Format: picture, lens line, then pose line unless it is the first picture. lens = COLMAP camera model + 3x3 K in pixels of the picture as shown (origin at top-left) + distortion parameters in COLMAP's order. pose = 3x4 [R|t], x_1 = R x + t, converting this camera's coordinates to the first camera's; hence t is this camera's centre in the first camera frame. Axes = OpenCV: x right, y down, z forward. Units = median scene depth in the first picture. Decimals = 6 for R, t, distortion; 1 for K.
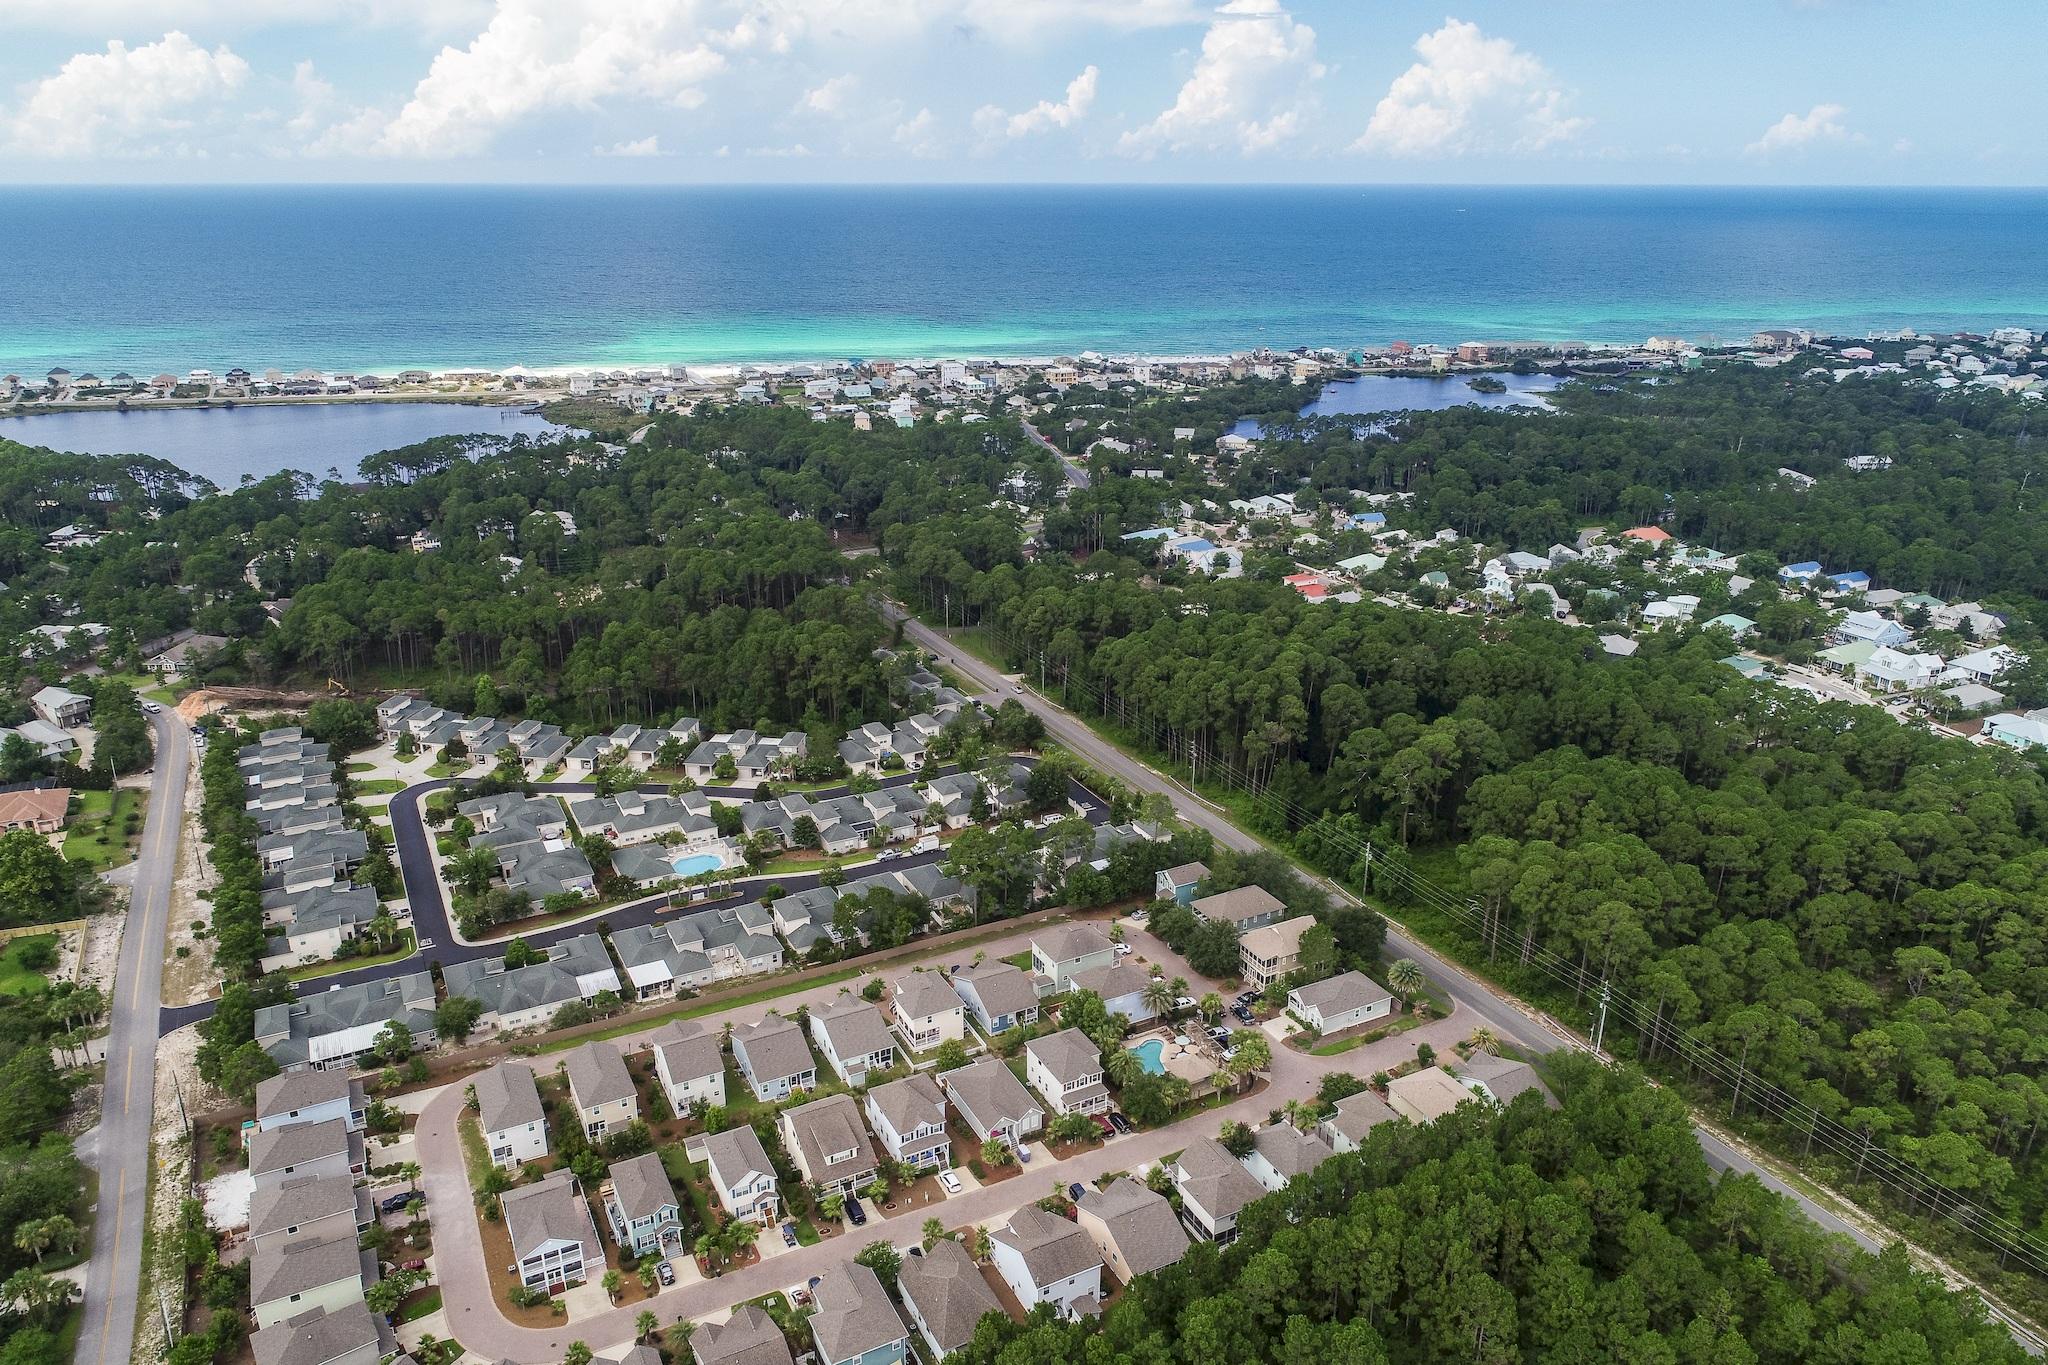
lens RADIAL K [[1412.4, 0, 1024.0], [0, 1412.4, 682.5], [0, 0, 1]] dist [0.001610, 0.000924]
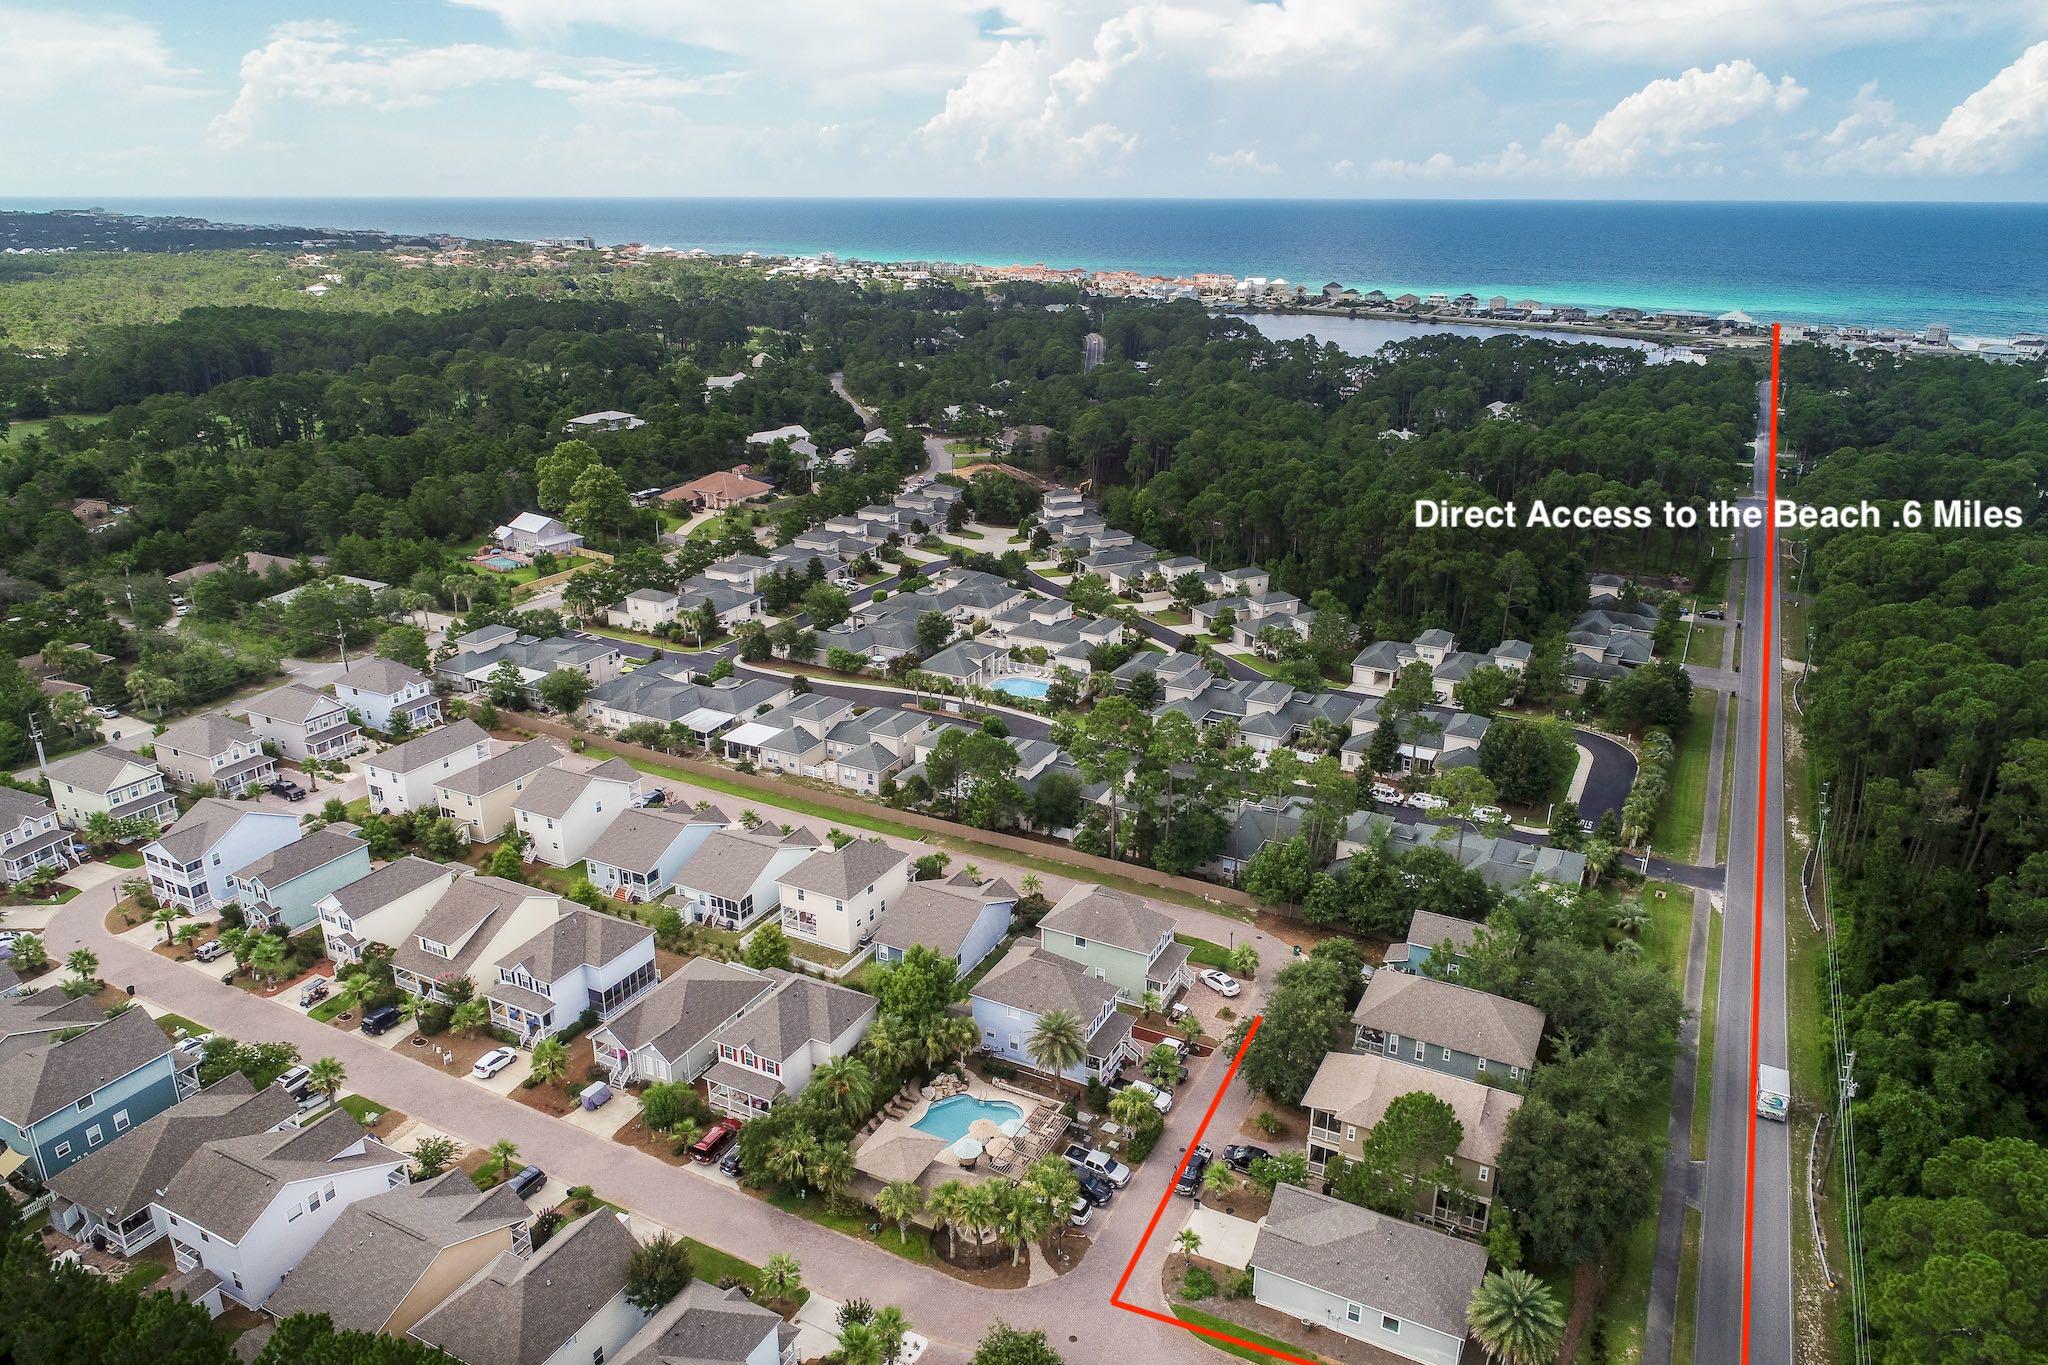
lens RADIAL K [[1356.2, 0, 1024.0], [0, 1356.2, 682.5], [0, 0, 1]] dist [0.000021, -0.001340]
pose [[0.578497, 0.276687, -0.767323, 0.397456], [-0.276769, 0.951486, 0.134433, 0.027345], [0.767294, 0.134602, 0.627011, 0.592616]]
